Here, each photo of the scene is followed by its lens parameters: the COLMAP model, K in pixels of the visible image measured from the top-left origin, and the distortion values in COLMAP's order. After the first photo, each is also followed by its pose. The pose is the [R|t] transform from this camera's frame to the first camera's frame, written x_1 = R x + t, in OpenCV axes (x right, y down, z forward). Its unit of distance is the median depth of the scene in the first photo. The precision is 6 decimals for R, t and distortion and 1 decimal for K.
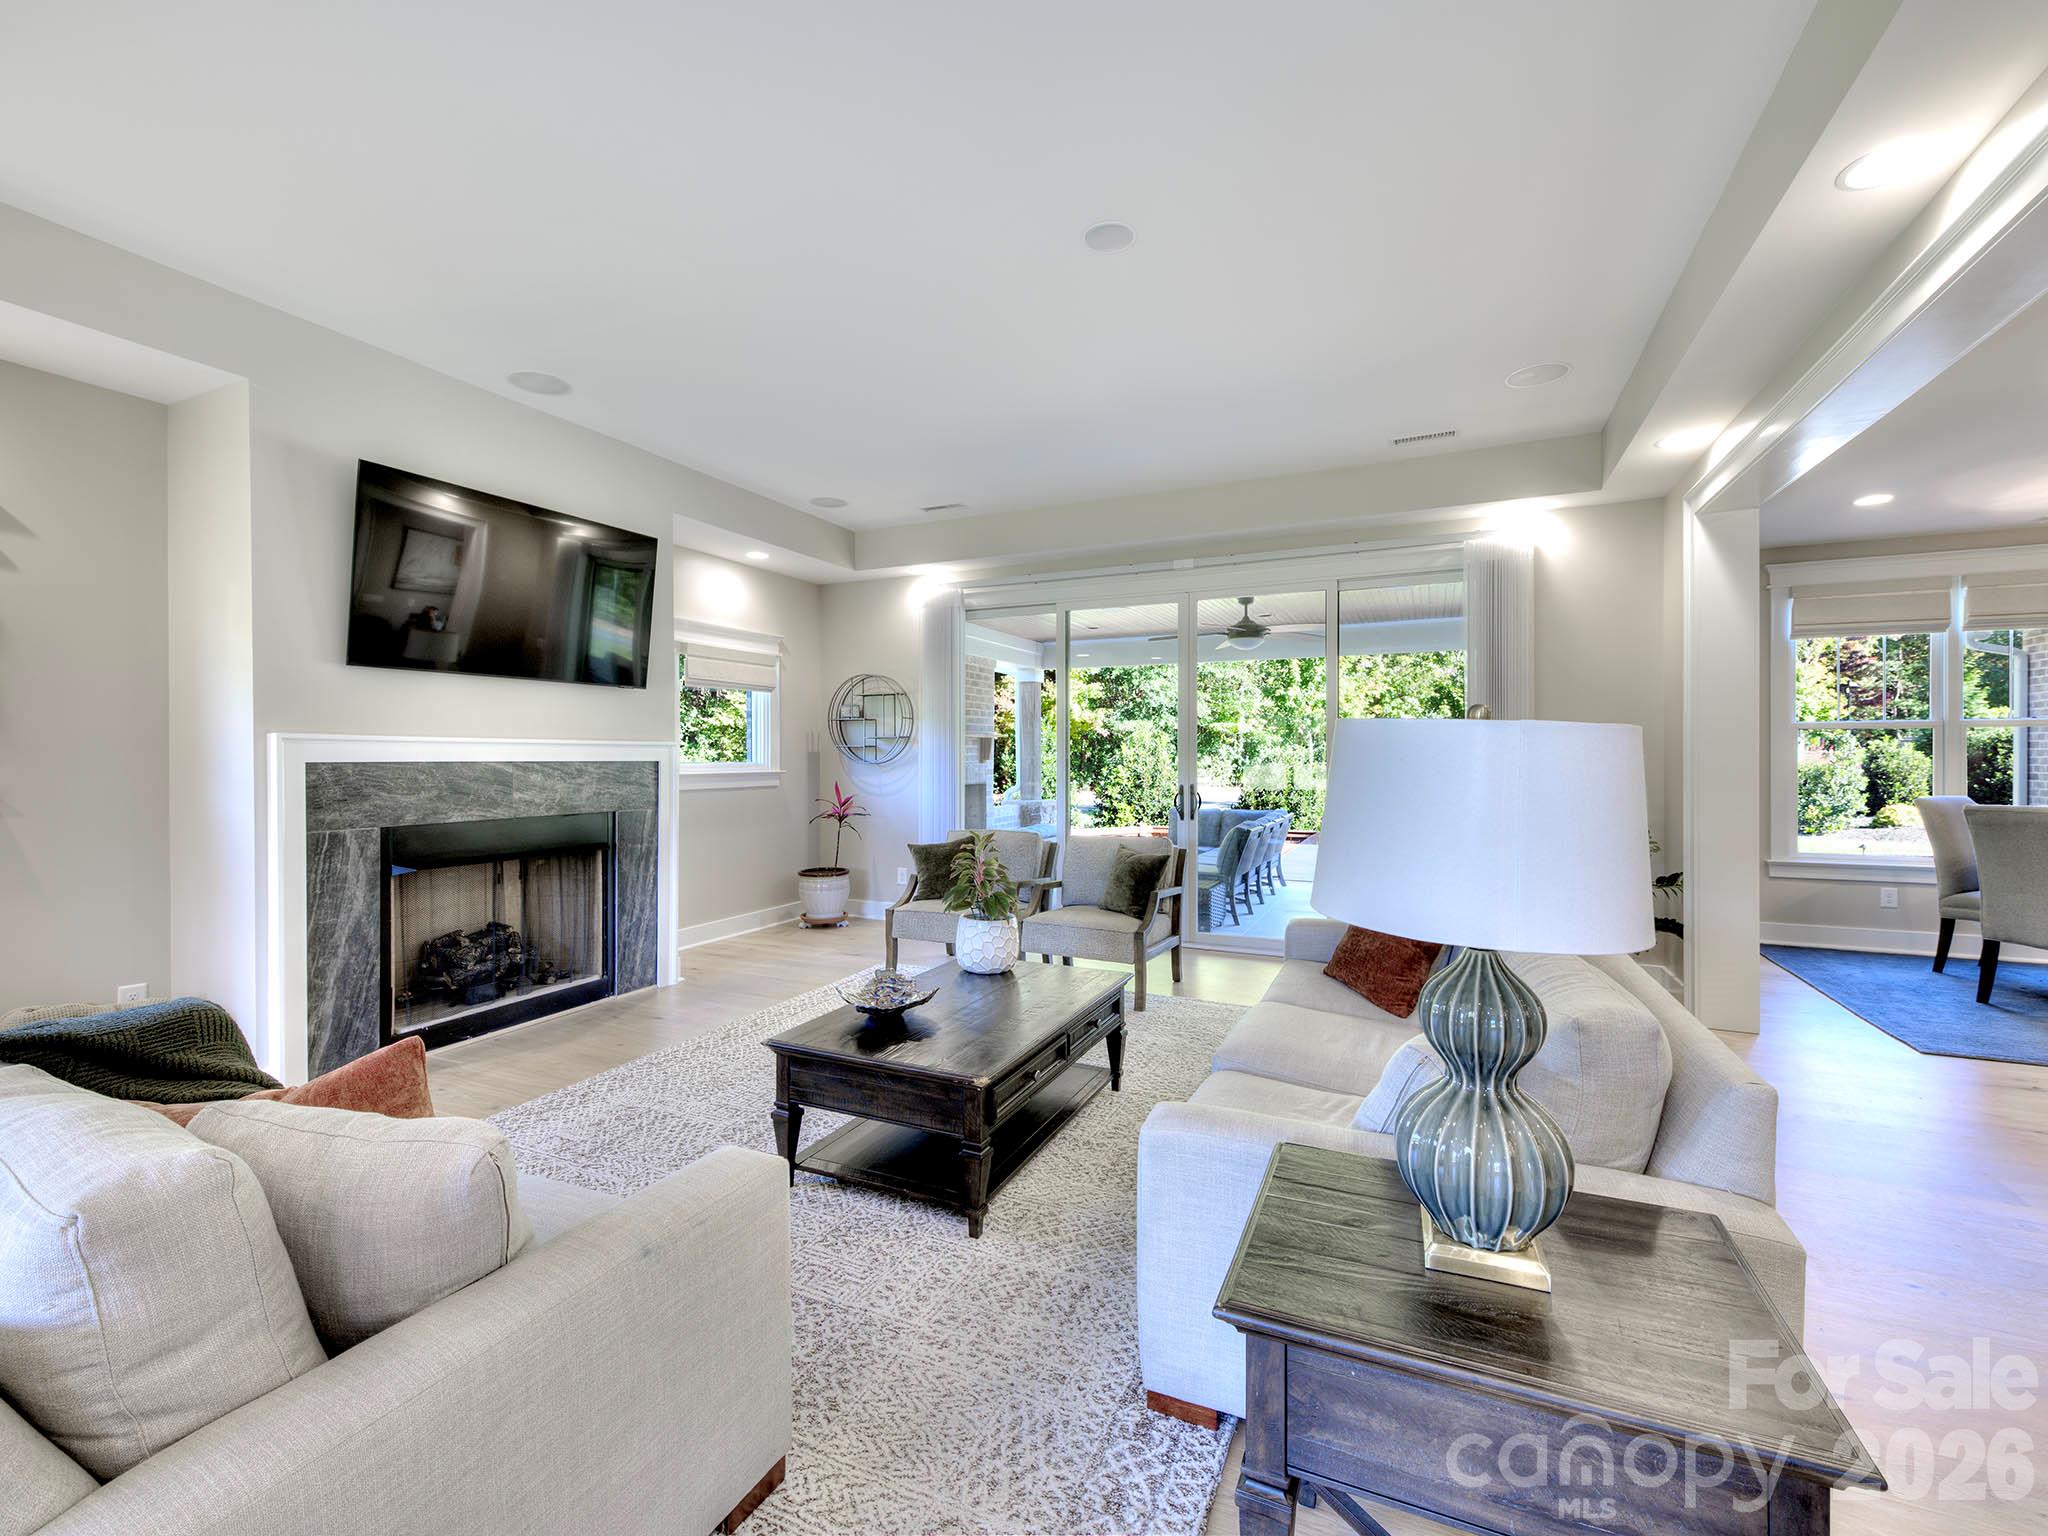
lens RADIAL K [[889.9, 0, 1019.3], [0, 889.9, 759.8], [0, 0, 1]] dist [0.013485, -0.004440]
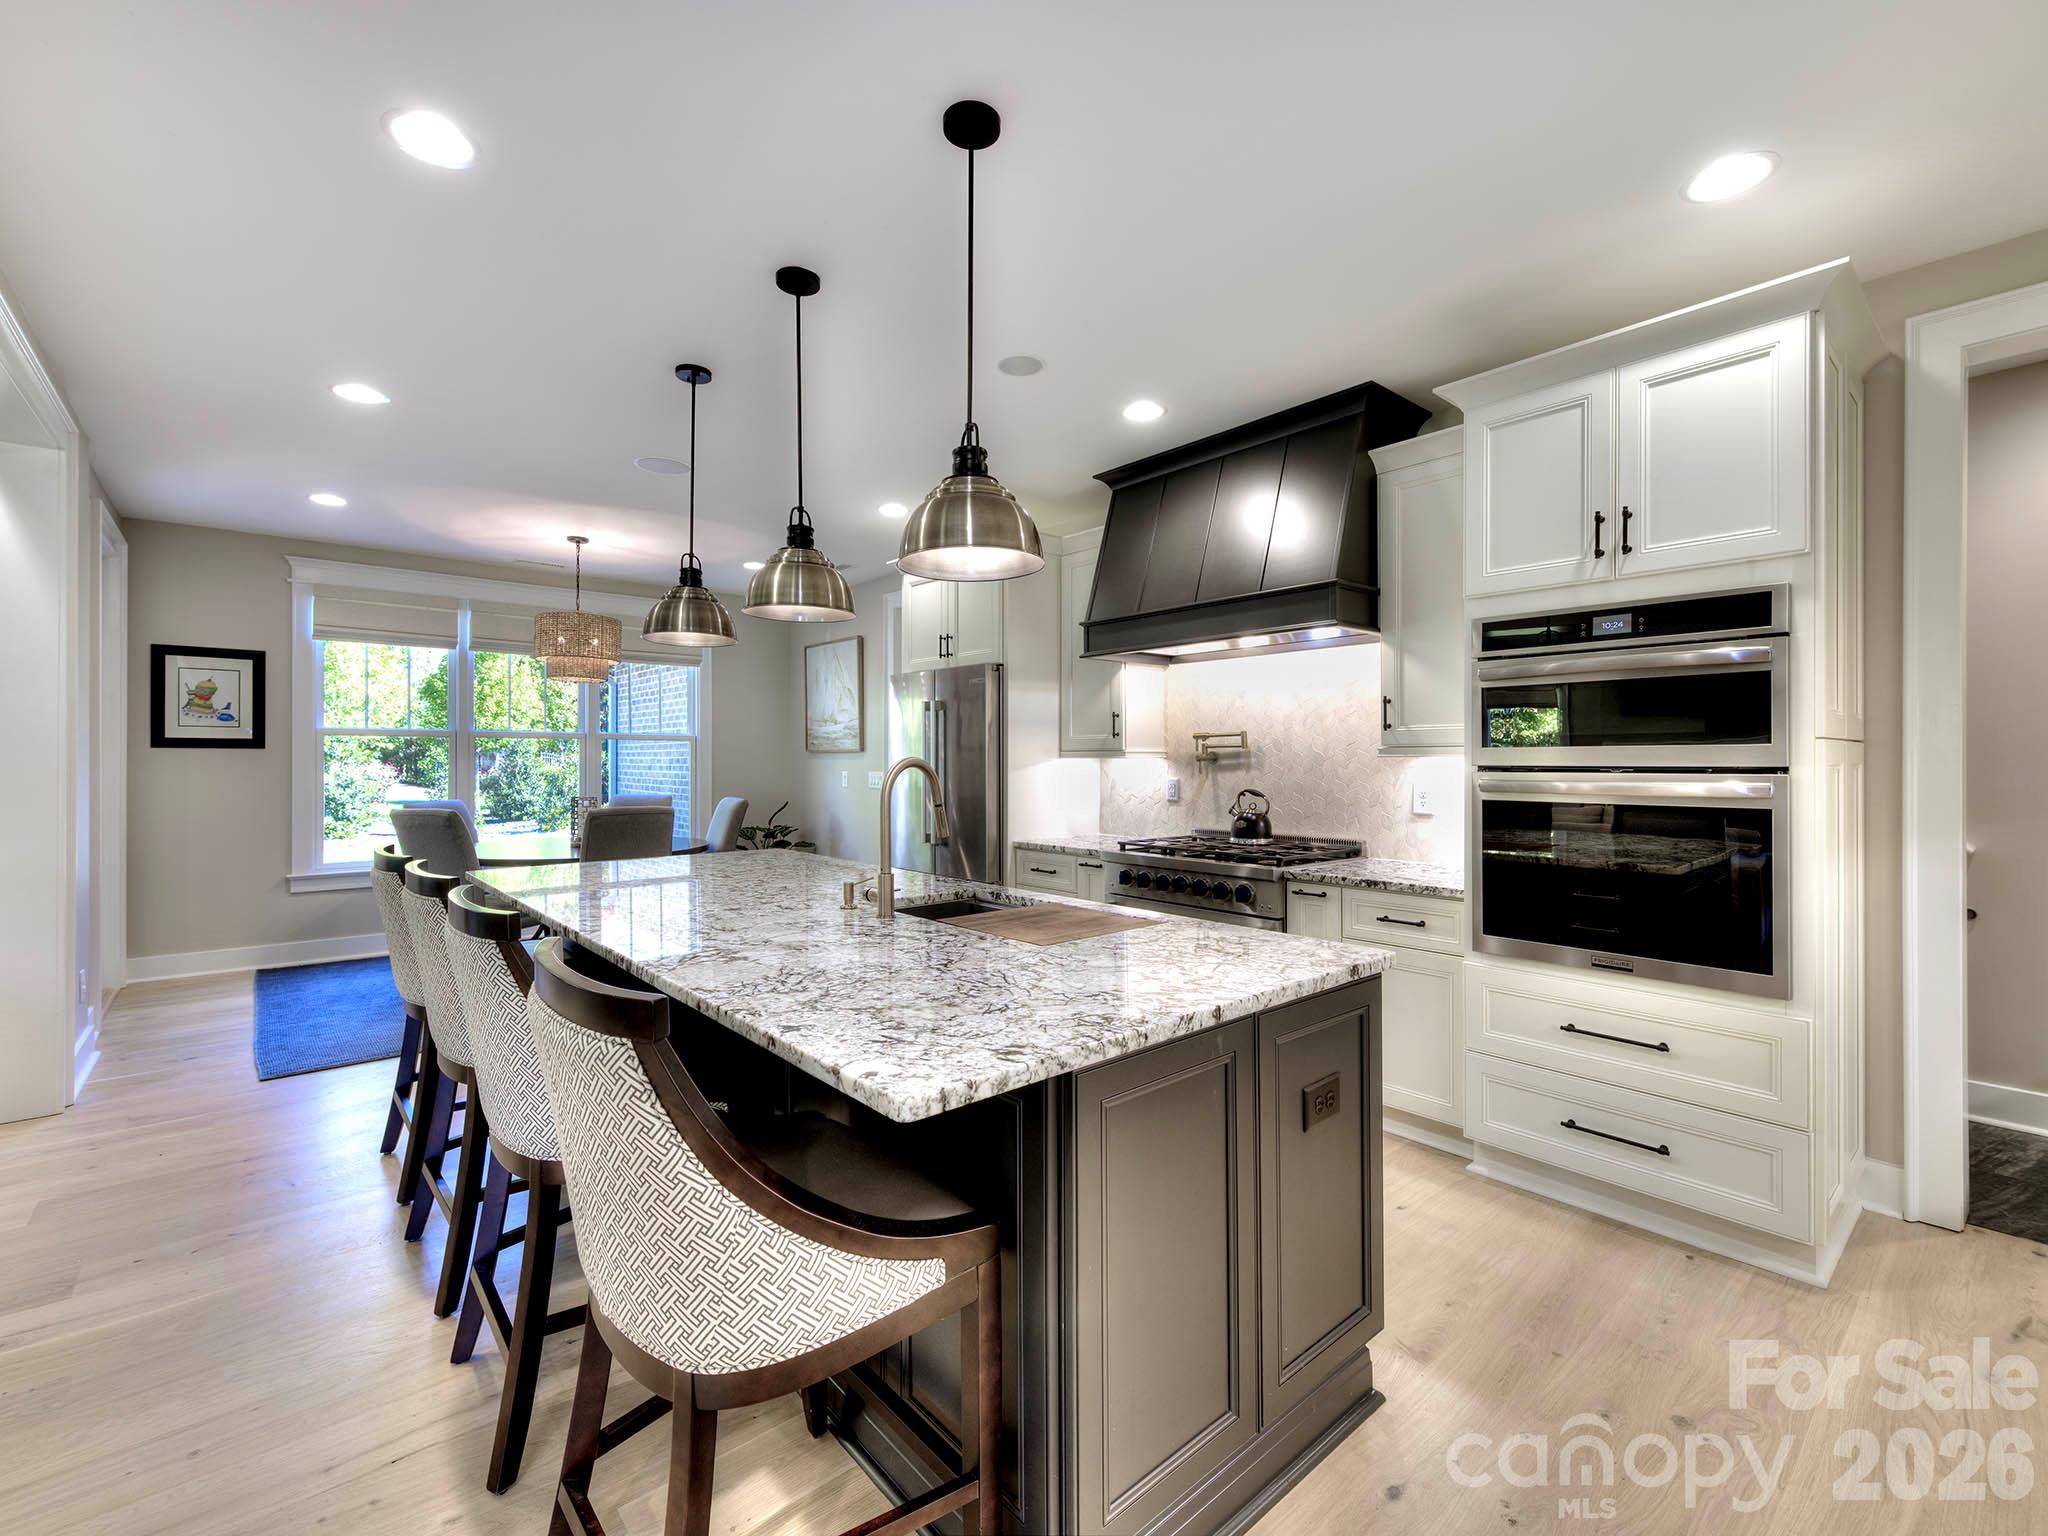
lens RADIAL K [[889.9, 0, 1019.3], [0, 889.9, 759.8], [0, 0, 1]] dist [0.013485, -0.004440]
pose [[0.413728, 0.005031, 0.910387, 0.376470], [0.001269, 0.999981, -0.006103, -0.001489], [-0.910400, 0.003680, 0.413713, -0.083208]]
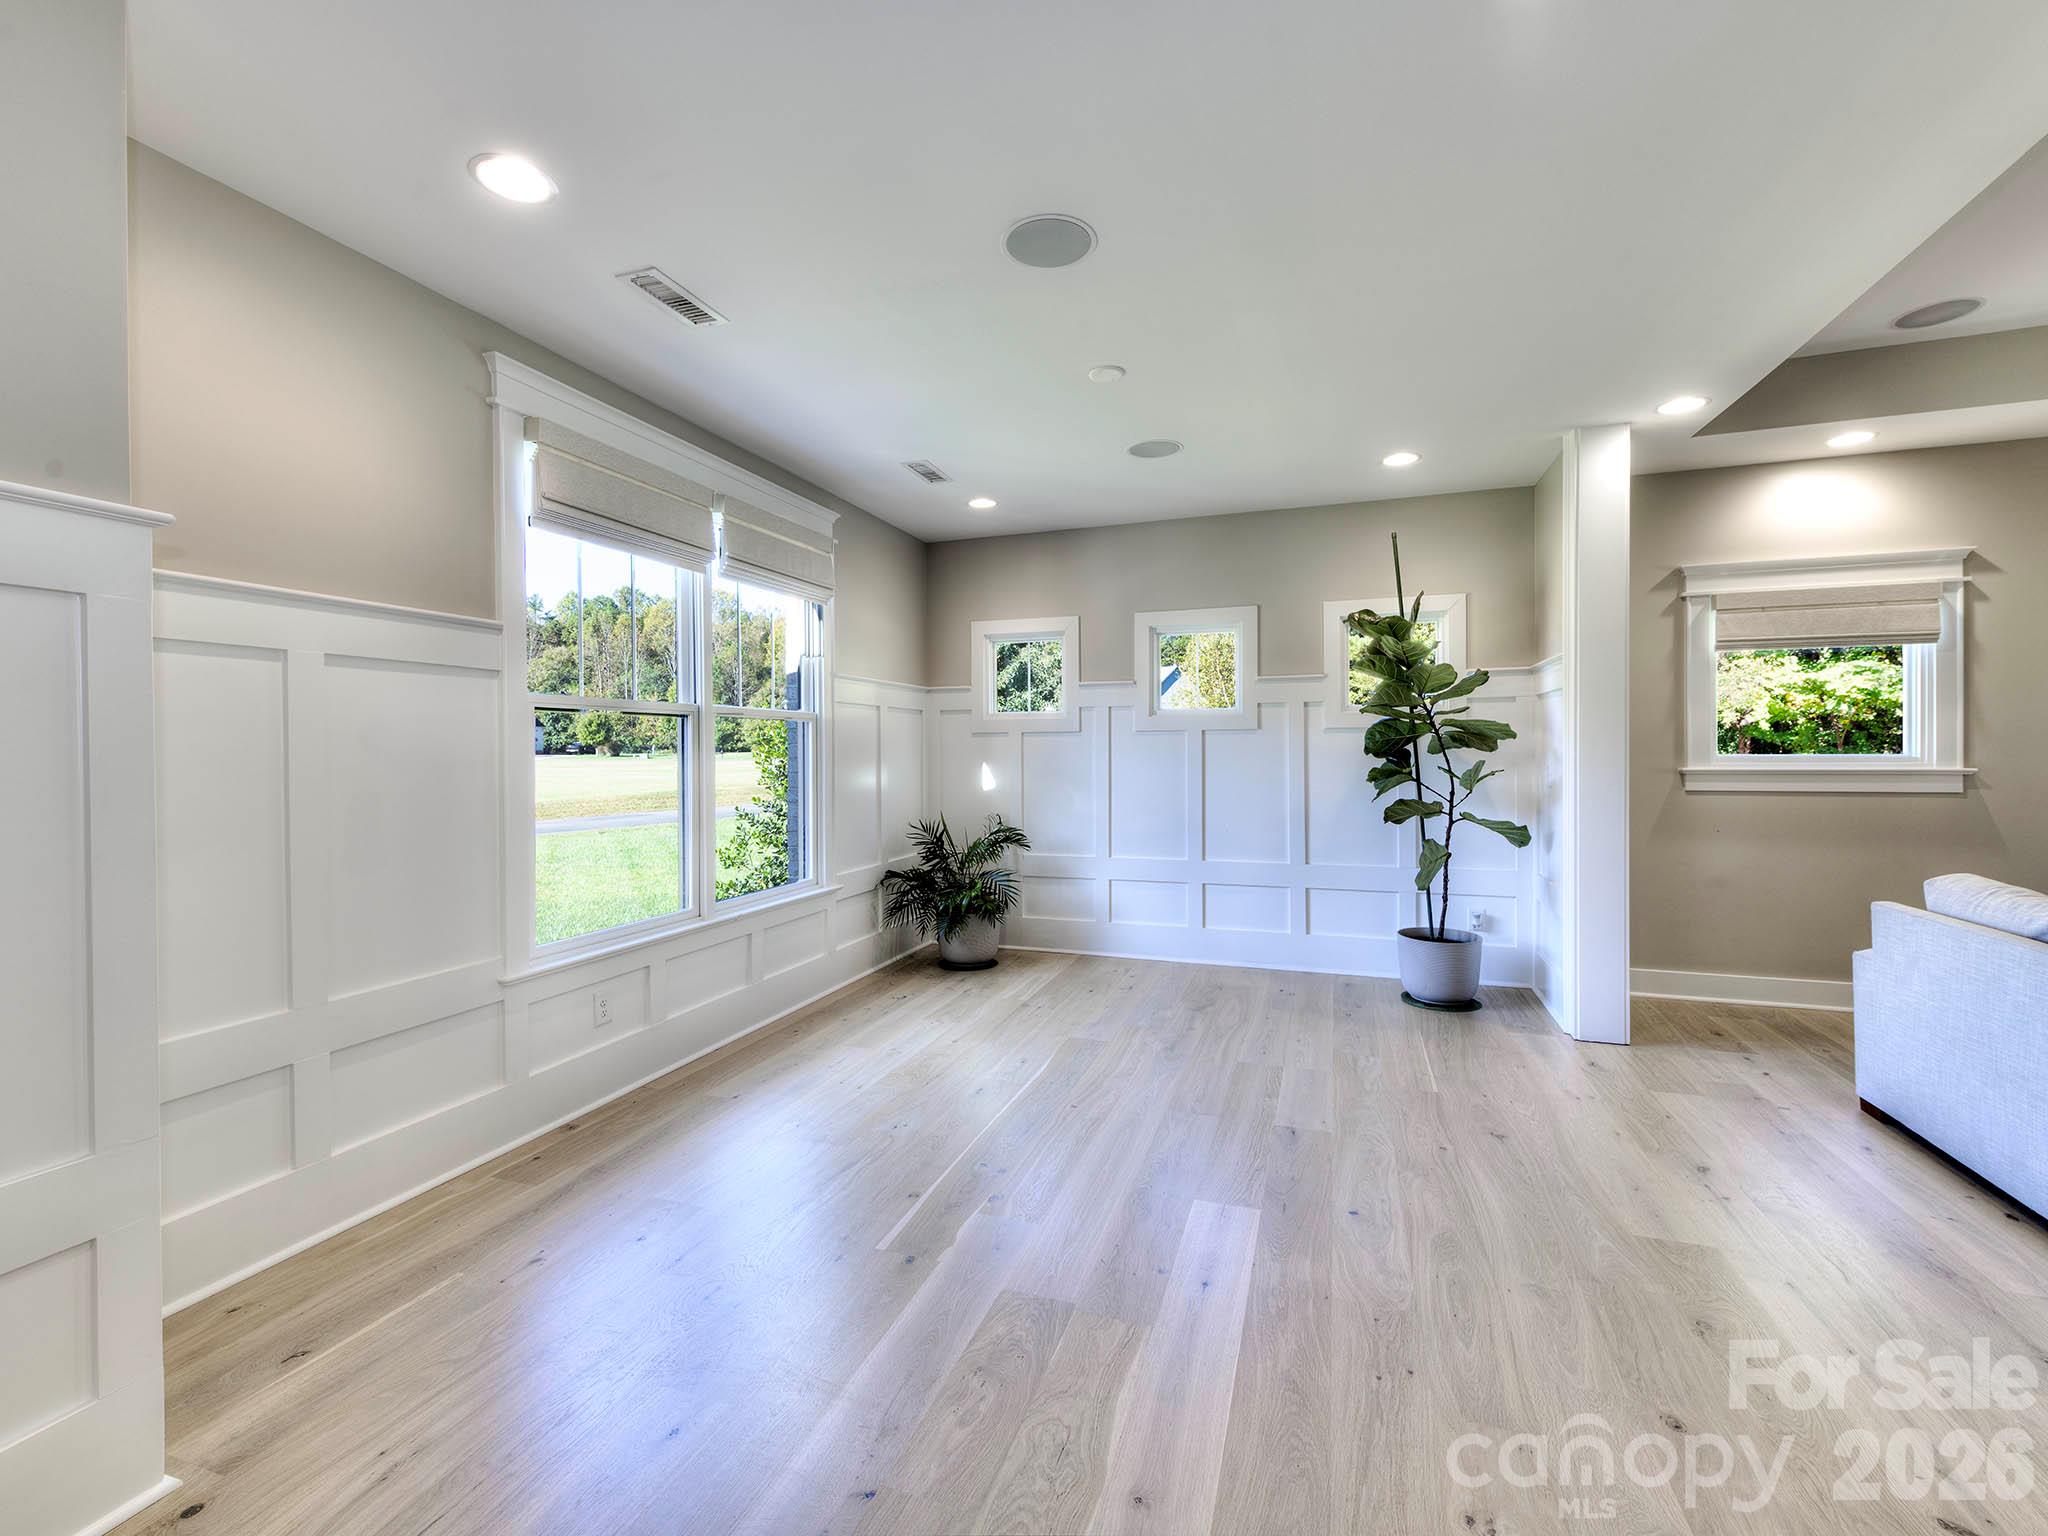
lens RADIAL K [[889.9, 0, 1019.3], [0, 889.9, 759.8], [0, 0, 1]] dist [0.013485, -0.004440]
pose [[0.102338, 0.012700, -0.994669, 0.382094], [0.000670, 0.999917, 0.012836, -0.002737], [0.994749, -0.001980, 0.102321, 0.405375]]
